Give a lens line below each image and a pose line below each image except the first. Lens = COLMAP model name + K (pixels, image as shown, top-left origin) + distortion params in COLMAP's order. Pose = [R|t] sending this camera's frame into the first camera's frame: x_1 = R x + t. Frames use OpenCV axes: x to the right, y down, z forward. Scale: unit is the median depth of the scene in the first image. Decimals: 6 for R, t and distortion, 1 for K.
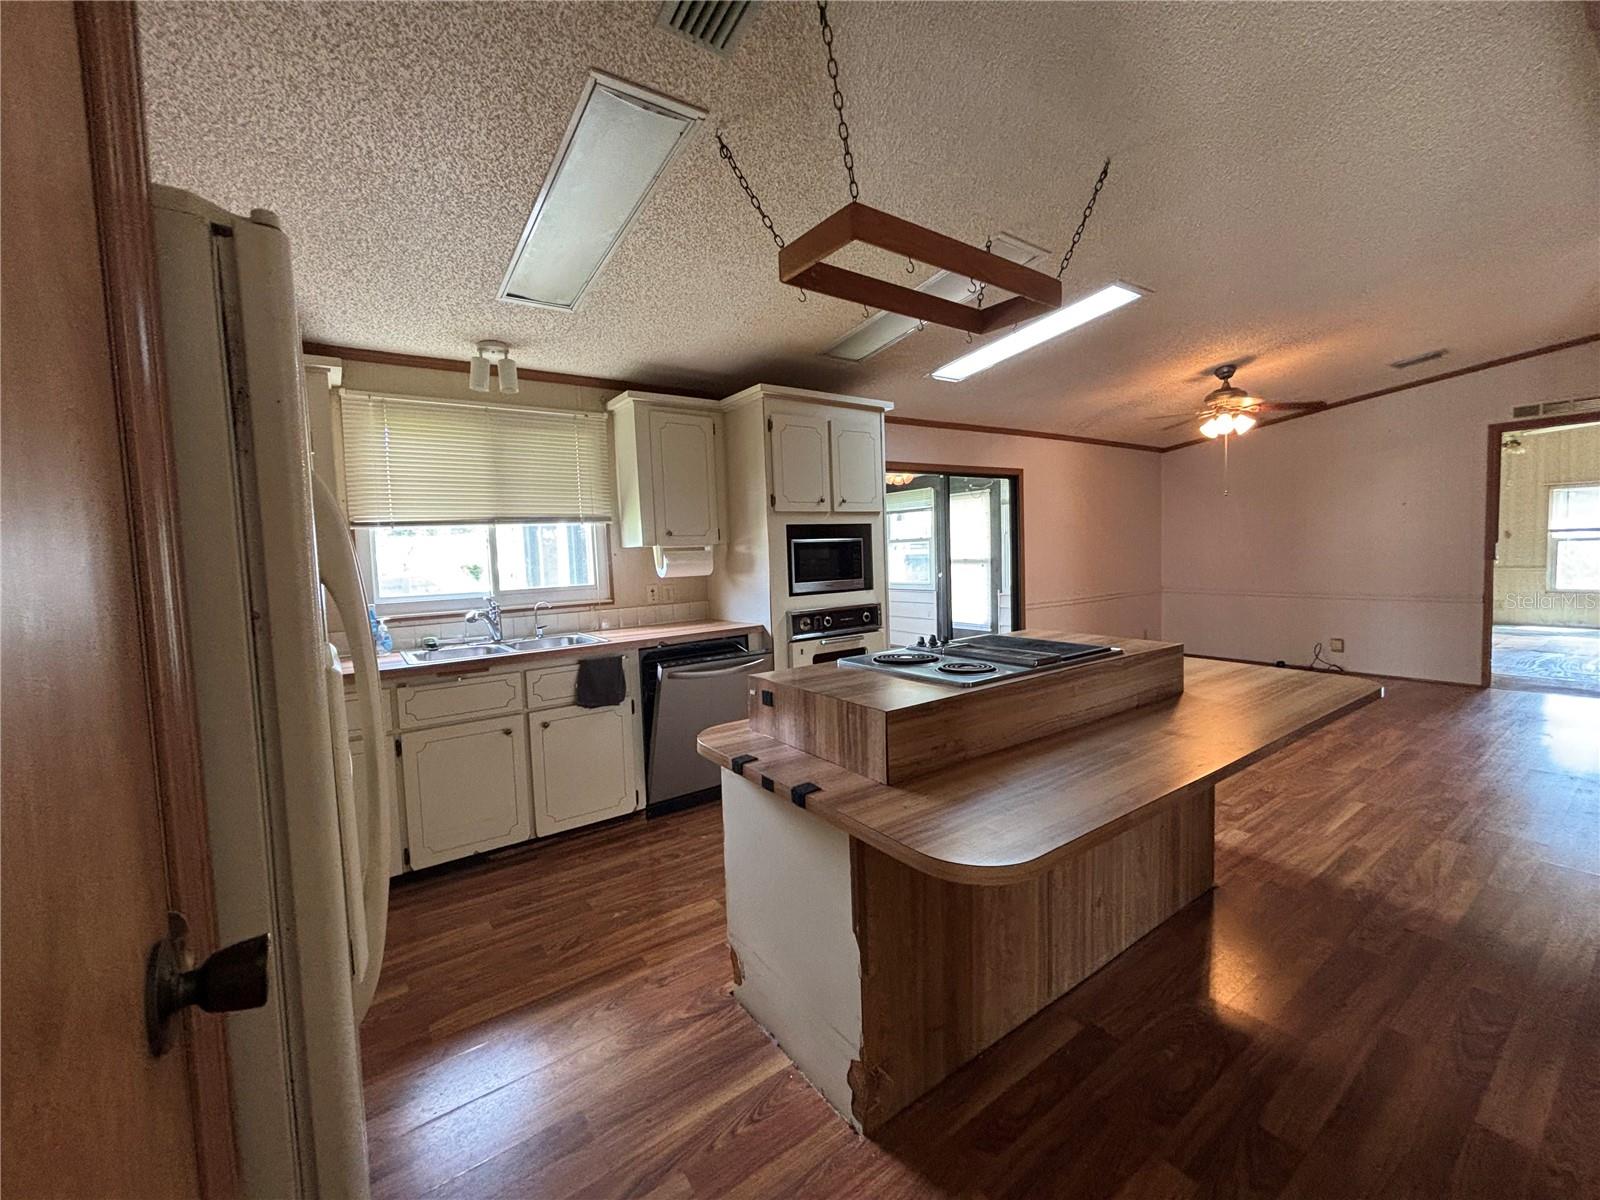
lens RADIAL K [[650.3, 0, 800.7], [0, 650.3, 590.9], [0, 0, 1]] dist [-0.000714, 0.002027]
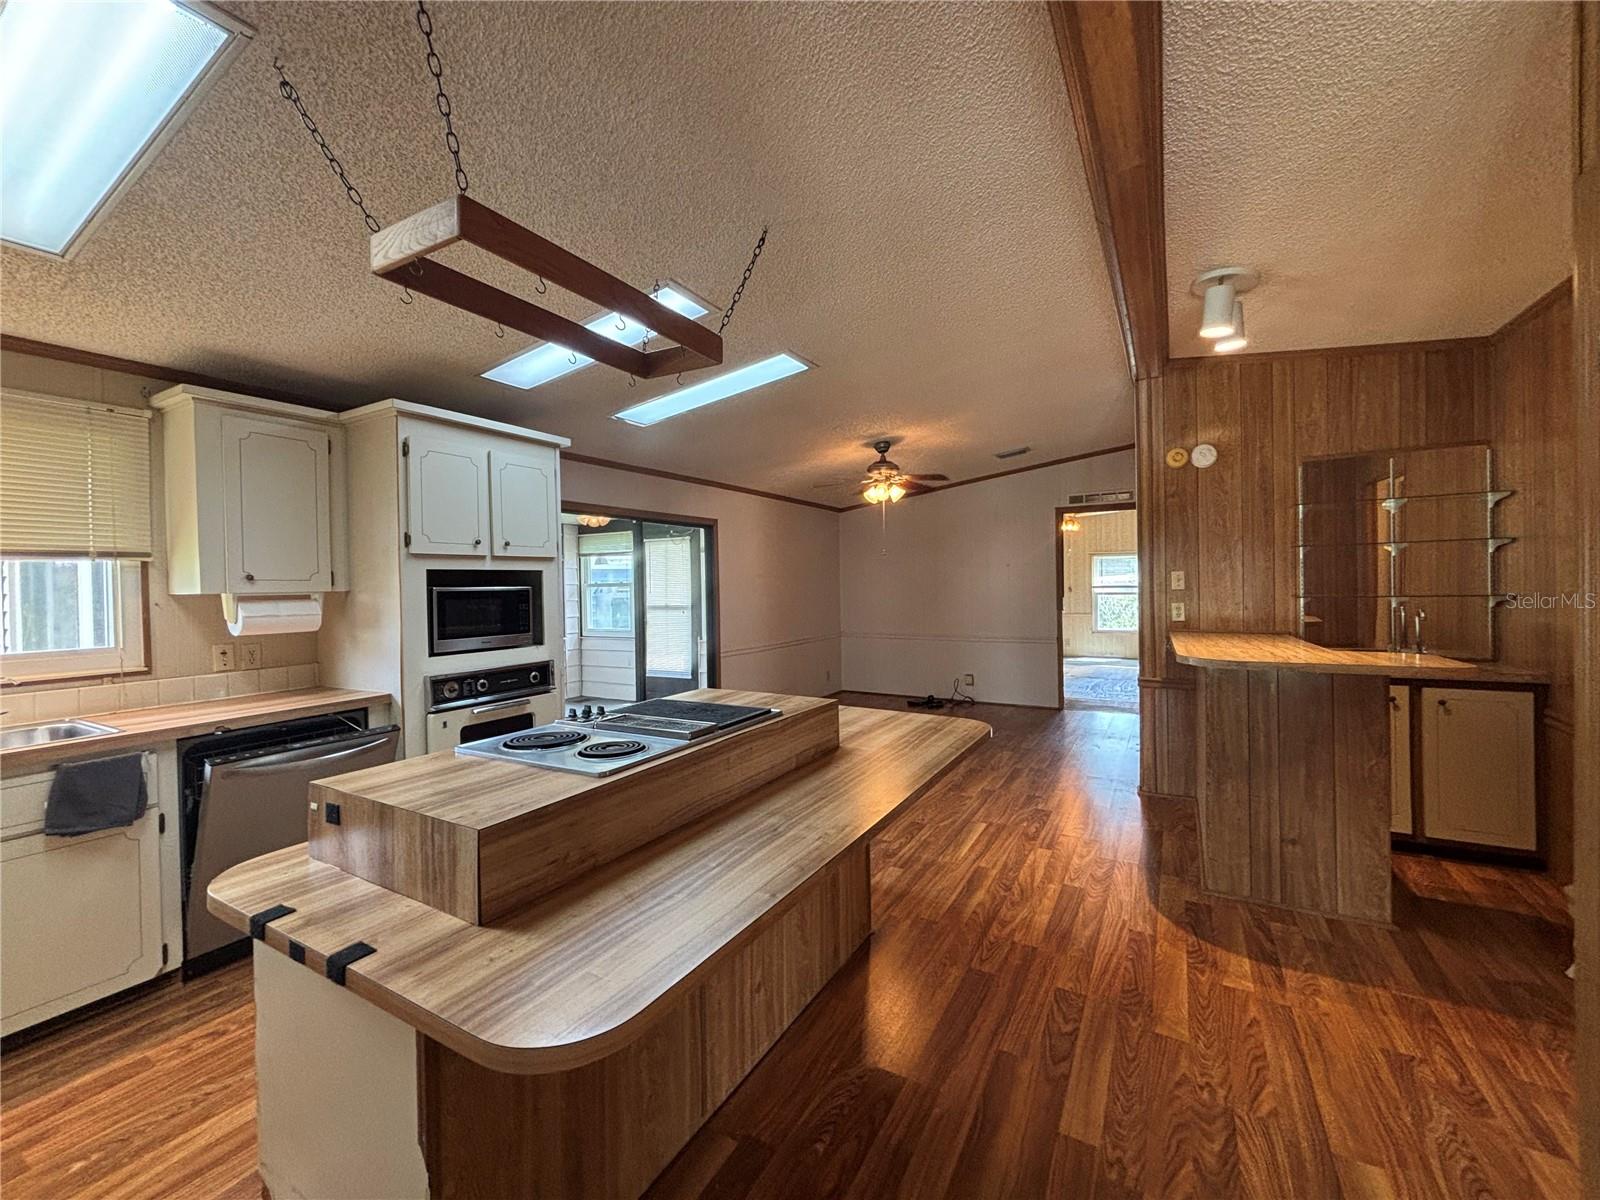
lens RADIAL K [[650.4, 0, 801.5], [0, 650.4, 590.1], [0, 0, 1]] dist [-0.000695, 0.001972]
pose [[0.908839, 0.015413, 0.416863, 0.084919], [0.011586, 0.997999, -0.062158, -0.025487], [-0.416986, 0.061321, 0.906842, 0.064786]]
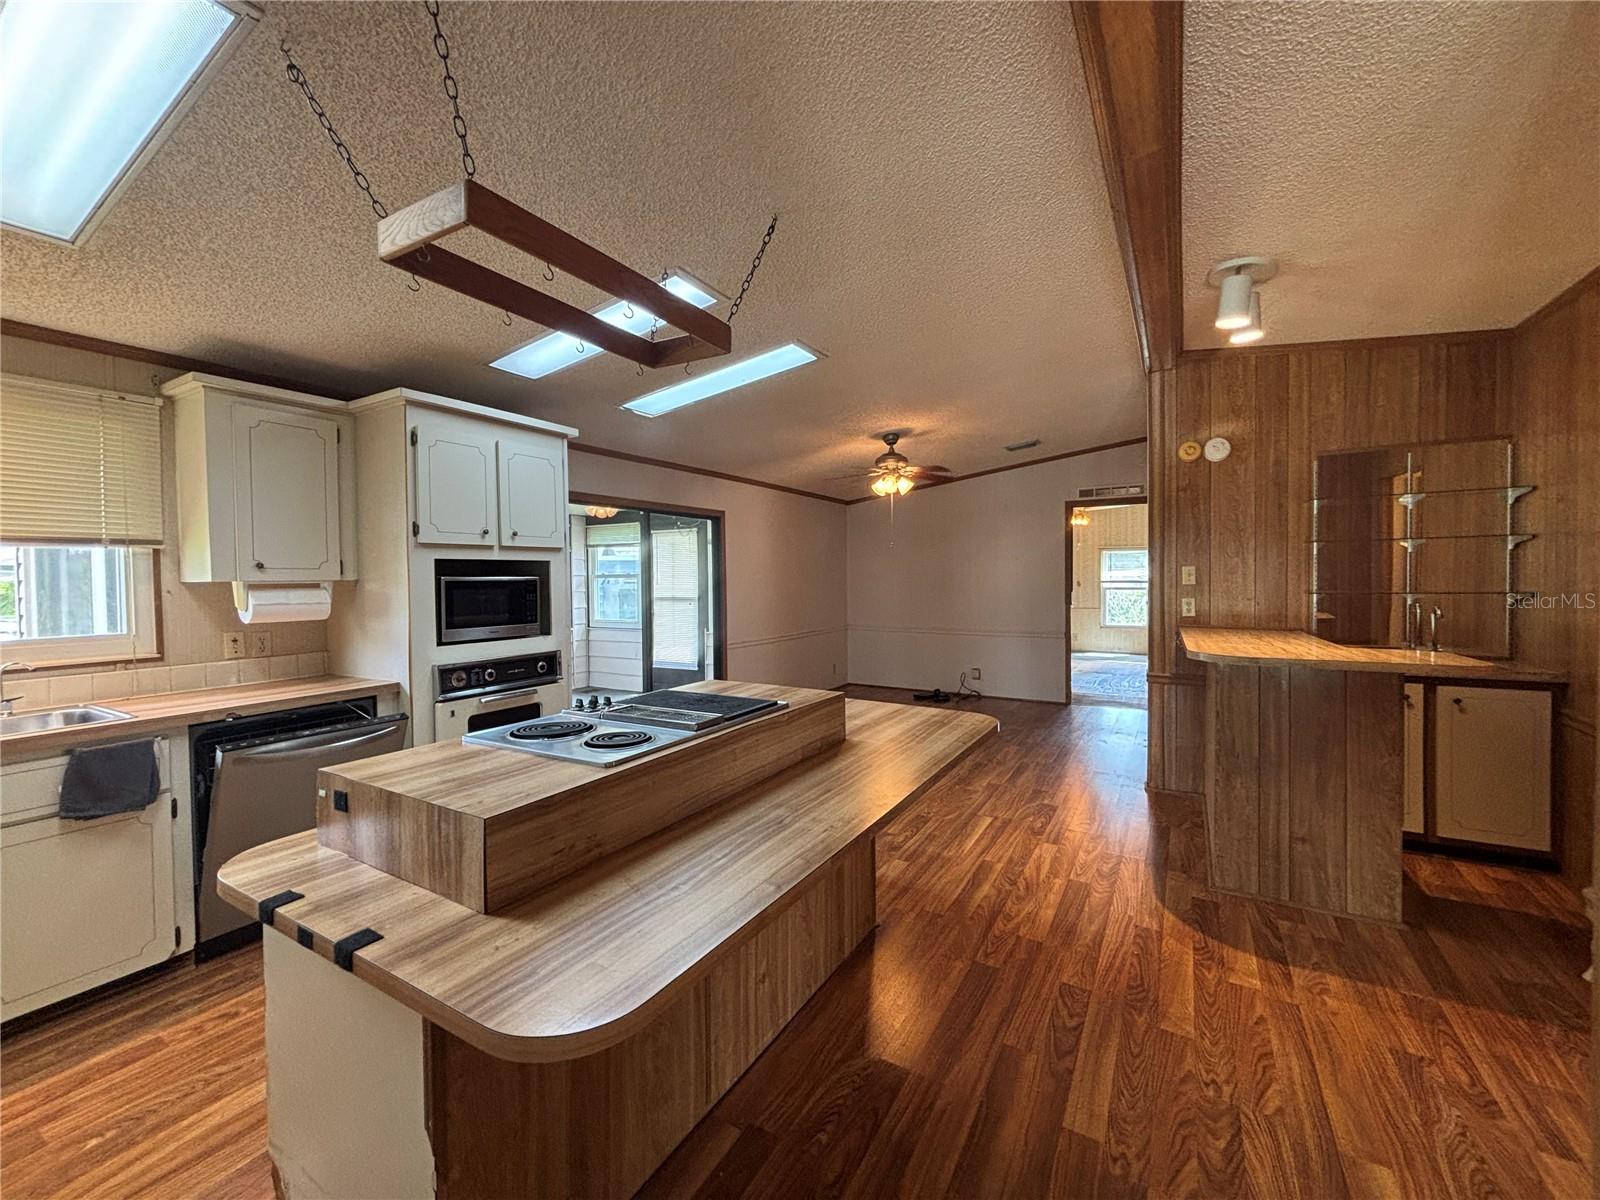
lens RADIAL K [[650.3, 0, 800.7], [0, 650.3, 590.9], [0, 0, 1]] dist [-0.000714, 0.002027]
pose [[0.913462, 0.017156, 0.406563, 0.086014], [0.003436, 0.998750, -0.049865, -0.024877], [-0.406910, 0.046947, 0.912261, 0.069051]]
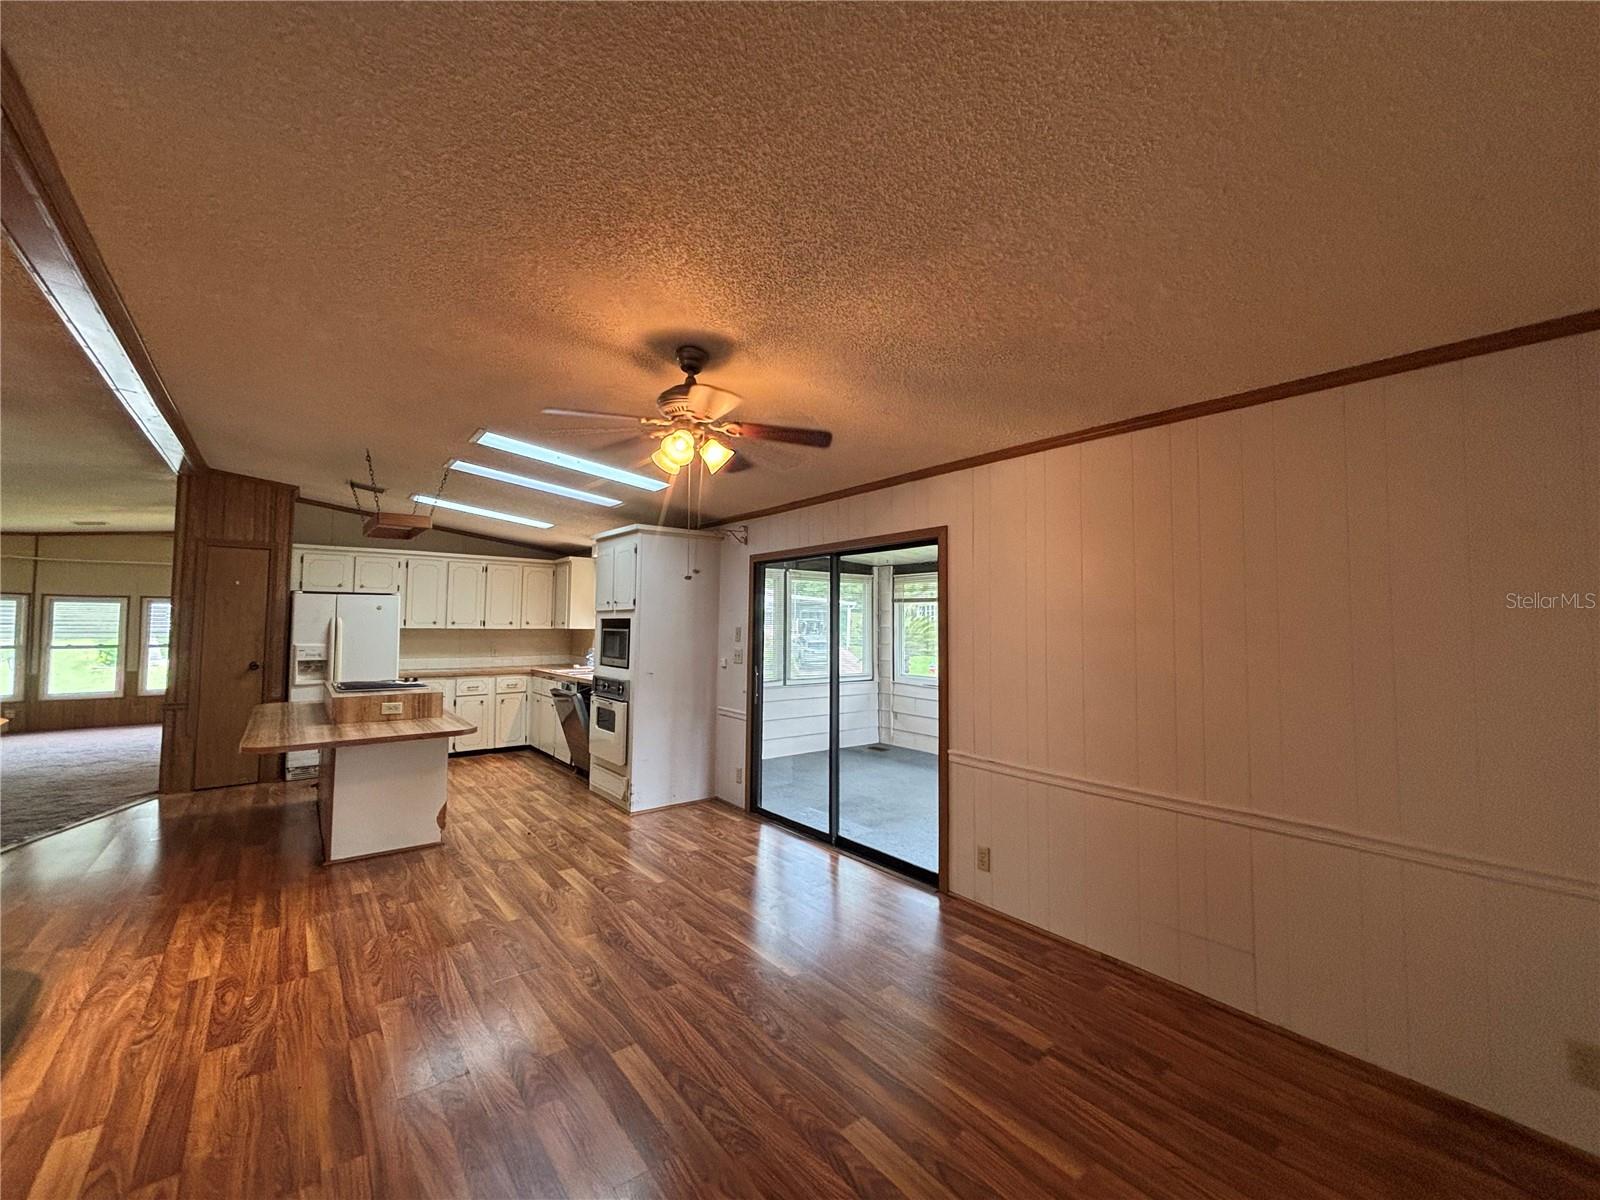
lens RADIAL K [[652.9, 0, 796.2], [0, 652.9, 588.8], [0, 0, 1]] dist [0.001684, 0.000809]
pose [[0.043530, -0.021325, -0.998824, 2.037474], [-0.073004, 0.997031, -0.024469, -0.220776], [0.996381, 0.073984, 0.041844, 1.810538]]
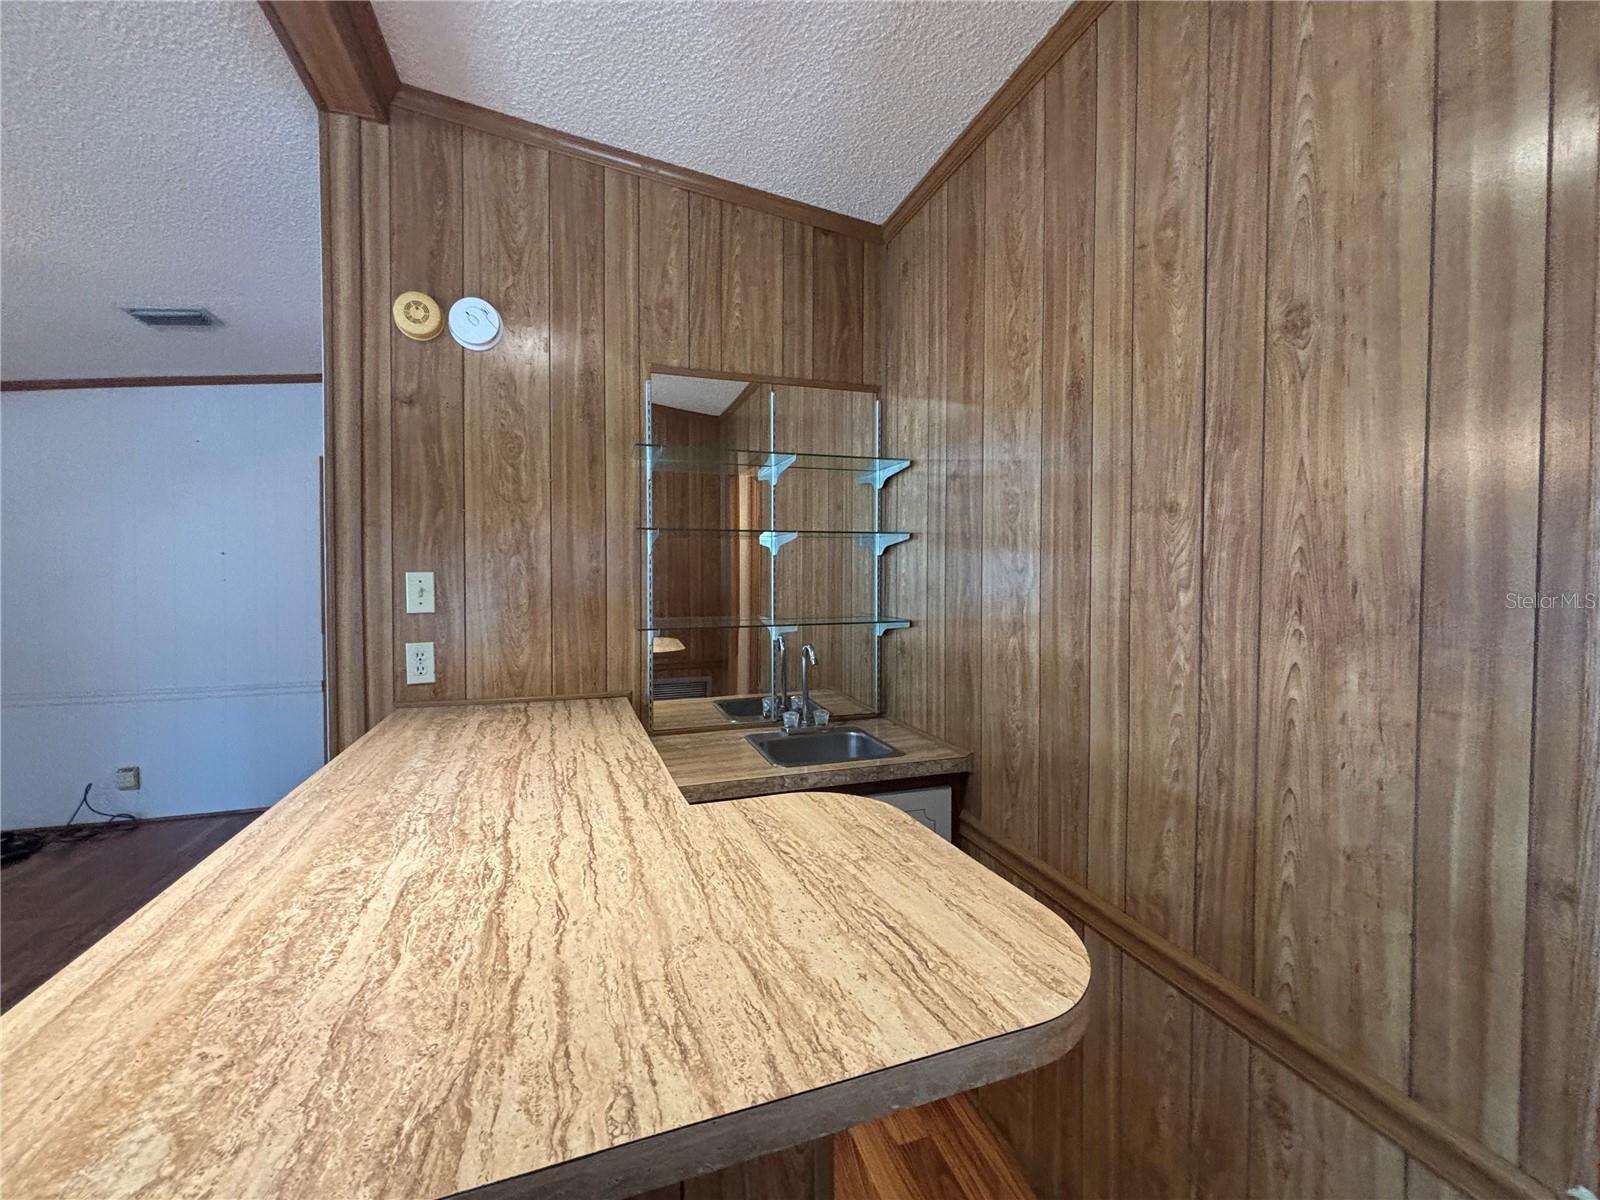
lens RADIAL K [[650.3, 0, 800.7], [0, 650.3, 590.9], [0, 0, 1]] dist [-0.000714, 0.002027]
pose [[0.290651, 0.010582, 0.956770, 0.979638], [0.047753, 0.998532, -0.025550, -0.097515], [-0.955637, 0.053115, 0.289720, 0.499150]]
